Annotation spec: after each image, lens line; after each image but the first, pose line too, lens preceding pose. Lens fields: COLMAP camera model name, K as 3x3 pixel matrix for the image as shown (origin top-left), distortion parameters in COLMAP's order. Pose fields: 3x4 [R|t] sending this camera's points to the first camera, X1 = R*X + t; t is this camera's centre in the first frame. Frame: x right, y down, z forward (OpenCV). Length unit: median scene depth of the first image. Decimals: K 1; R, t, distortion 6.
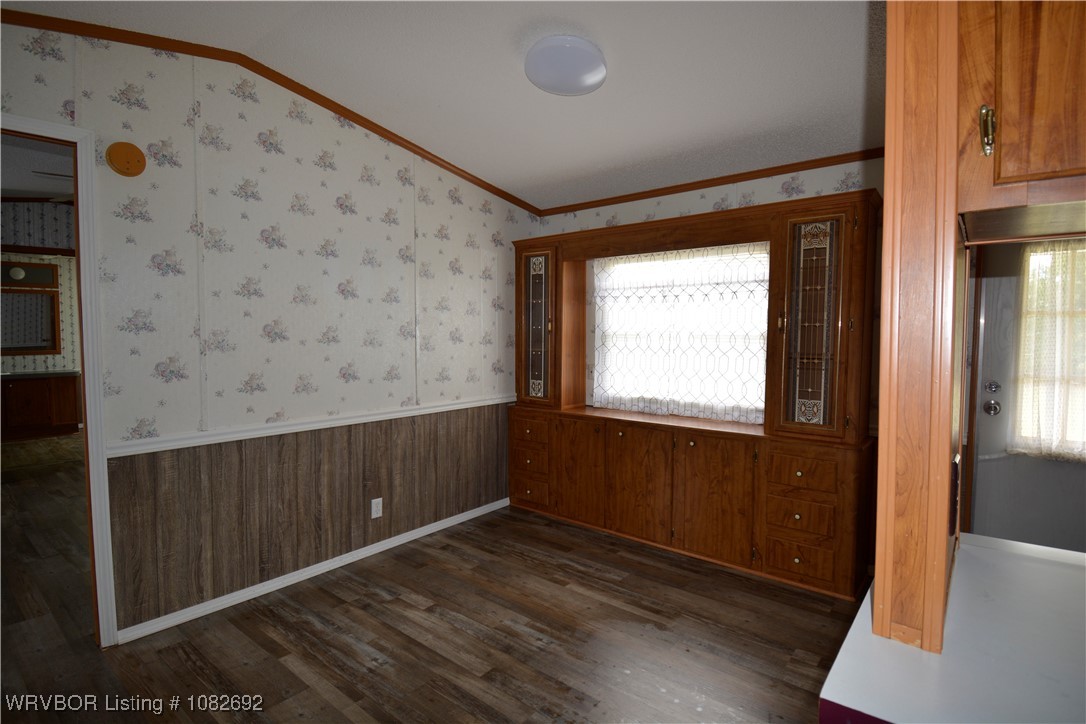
lens RADIAL K [[539.0, 0, 545.5], [0, 539.0, 358.8], [0, 0, 1]] dist [0.018308, -0.027883]
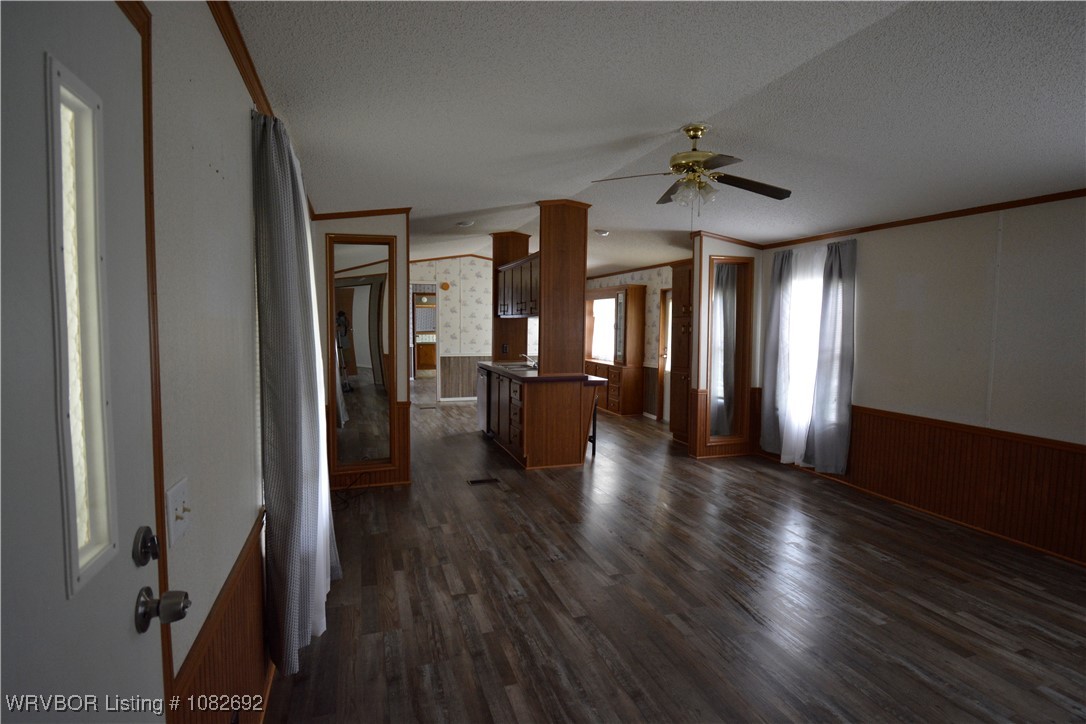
lens RADIAL K [[539.0, 0, 545.5], [0, 539.0, 358.8], [0, 0, 1]] dist [0.018308, -0.027883]
pose [[0.850342, 0.042243, -0.524532, 2.000428], [-0.037718, 0.999102, 0.019315, 0.082721], [0.524877, 0.003360, 0.851171, -2.058536]]
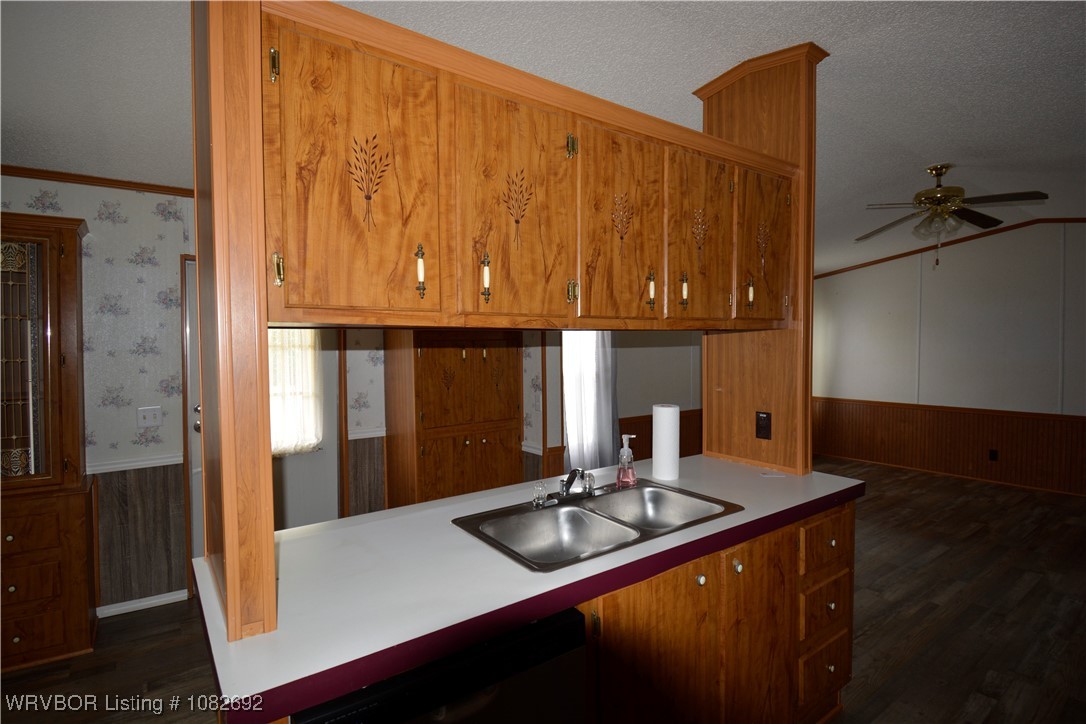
lens RADIAL K [[539.0, 0, 545.5], [0, 539.0, 358.8], [0, 0, 1]] dist [0.018308, -0.027883]
pose [[0.243886, -0.037860, 0.969065, -0.135965], [0.052481, 0.998289, 0.025794, -0.050734], [-0.968383, 0.044567, 0.245456, -0.025043]]
